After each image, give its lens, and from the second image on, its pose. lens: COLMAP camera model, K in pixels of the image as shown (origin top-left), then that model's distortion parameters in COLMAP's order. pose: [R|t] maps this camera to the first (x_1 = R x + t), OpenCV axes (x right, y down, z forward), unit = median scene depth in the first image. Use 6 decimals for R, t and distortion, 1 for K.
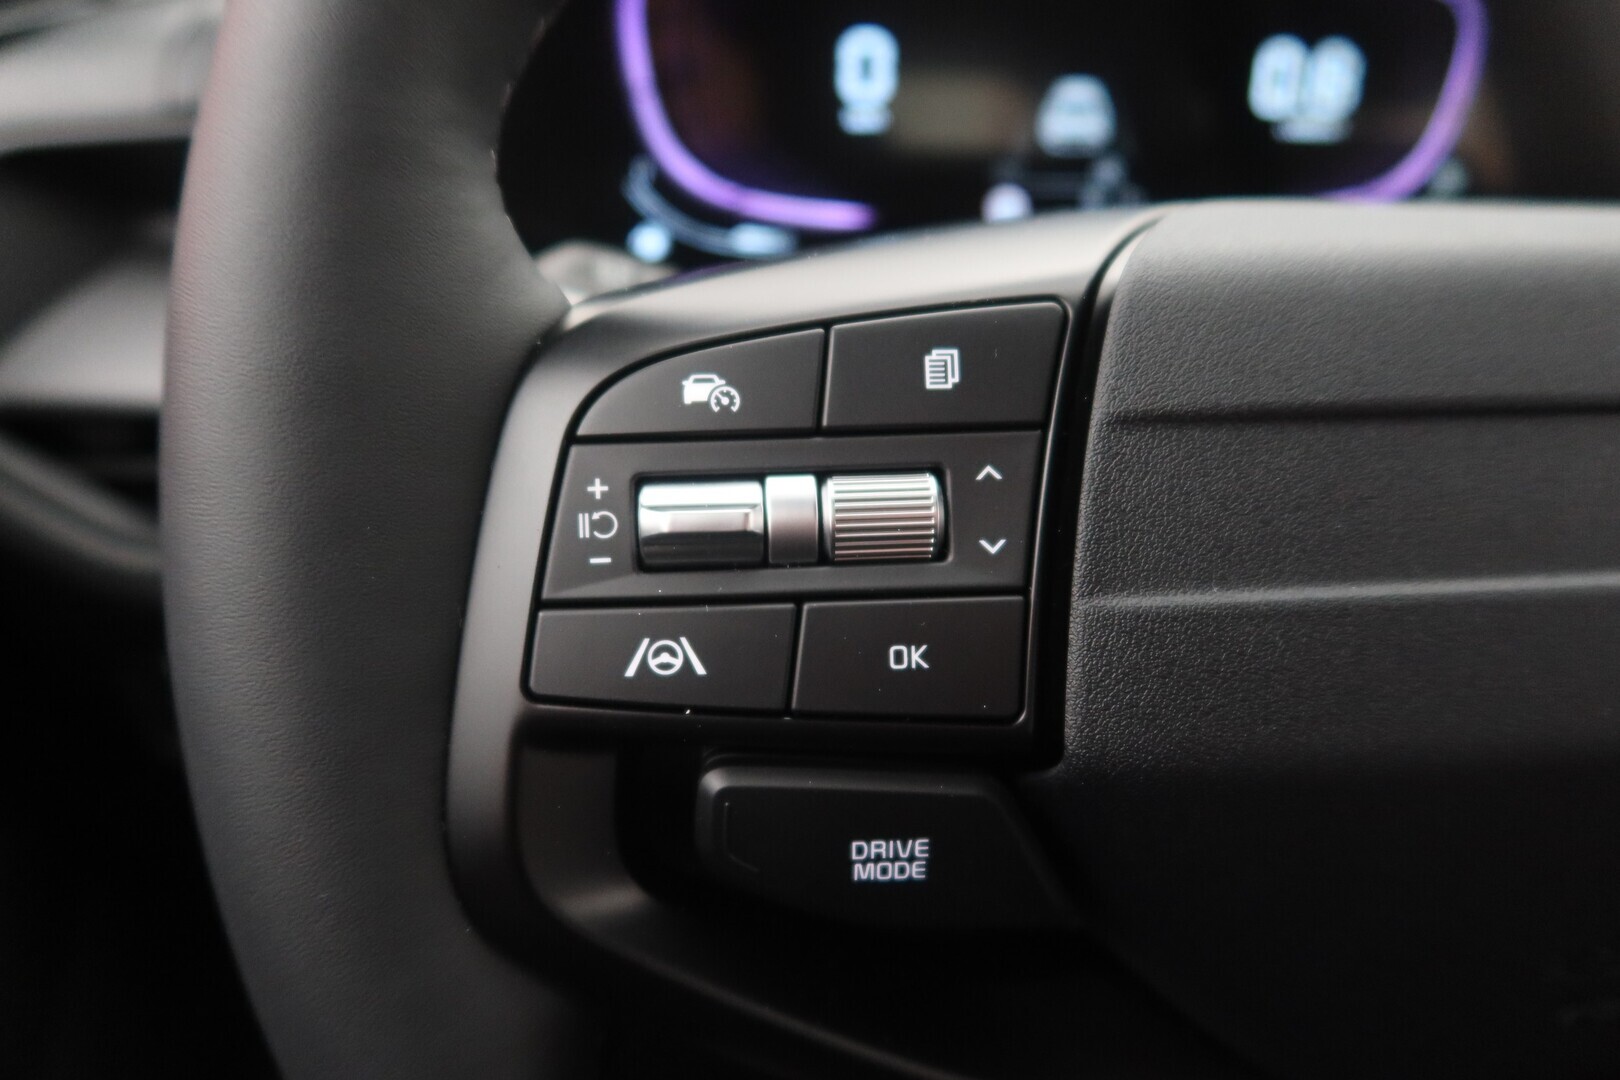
lens RADIAL K [[959.8, 0, 810.0], [0, 959.8, 540.0], [0, 0, 1]] dist [0.048989, 0.000519]
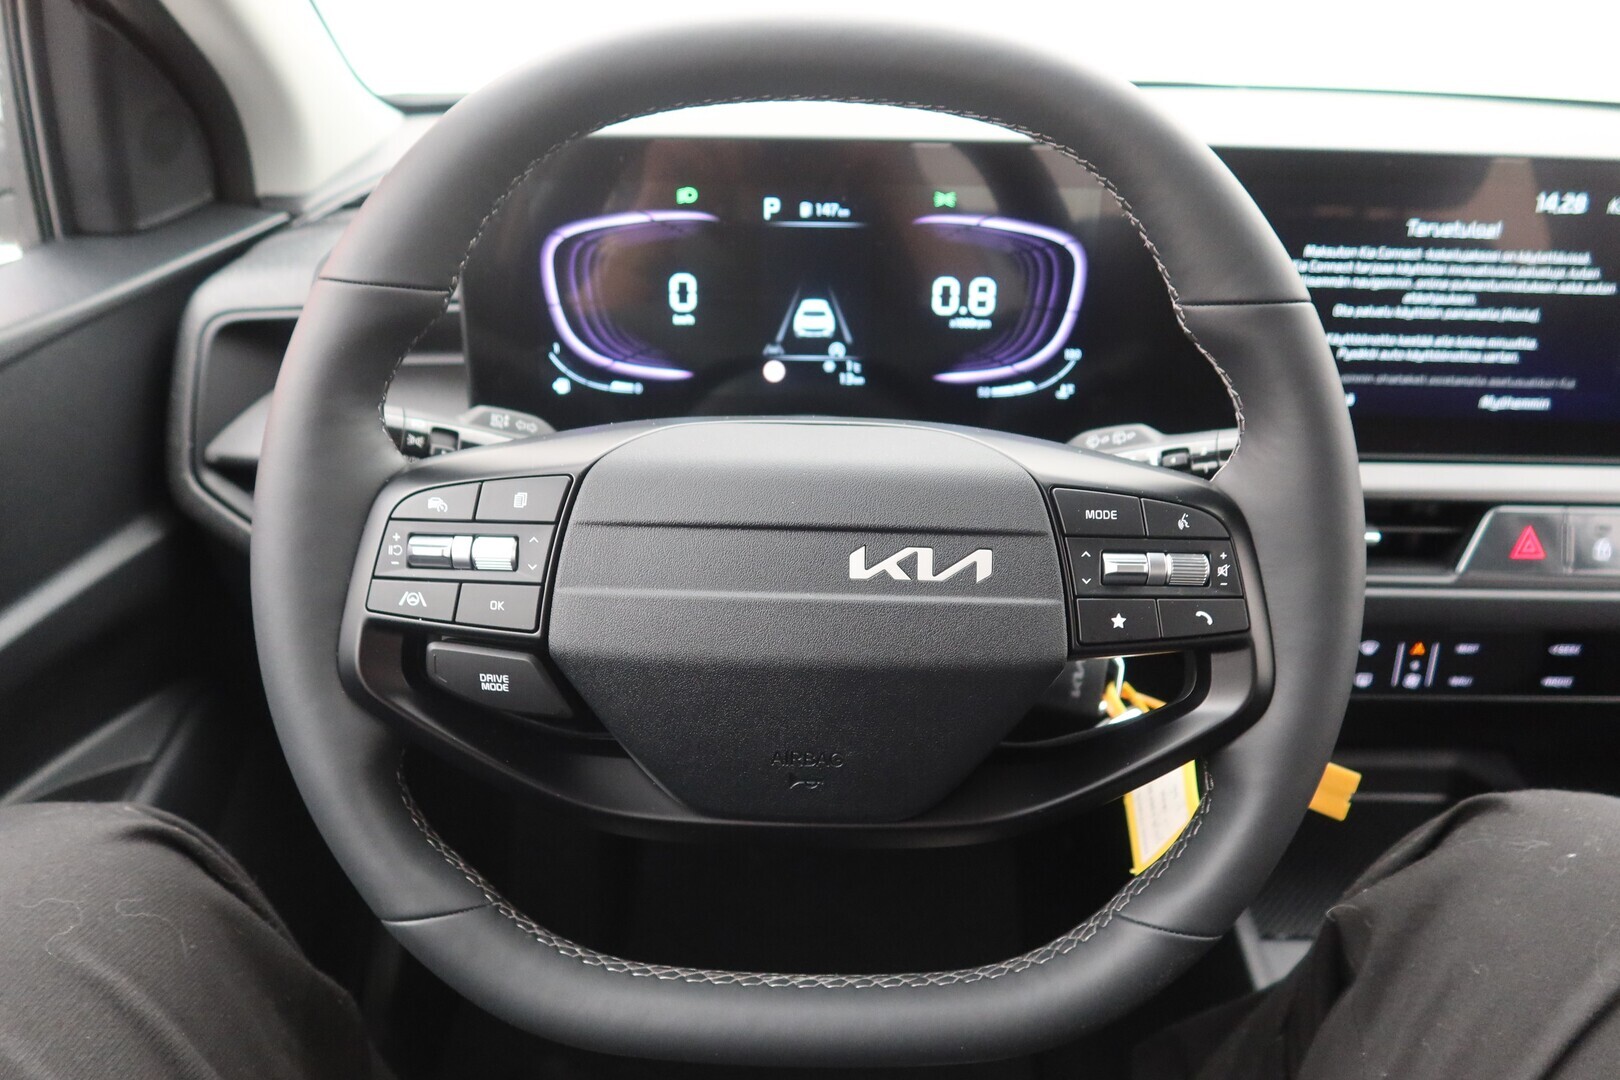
lens RADIAL K [[959.8, 0, 810.0], [0, 959.8, 540.0], [0, 0, 1]] dist [0.048989, 0.000519]
pose [[0.985903, 0.061801, -0.155485, 1.379728], [-0.065287, 0.997715, -0.017413, -0.073354], [0.154054, 0.027319, 0.987685, -1.562377]]
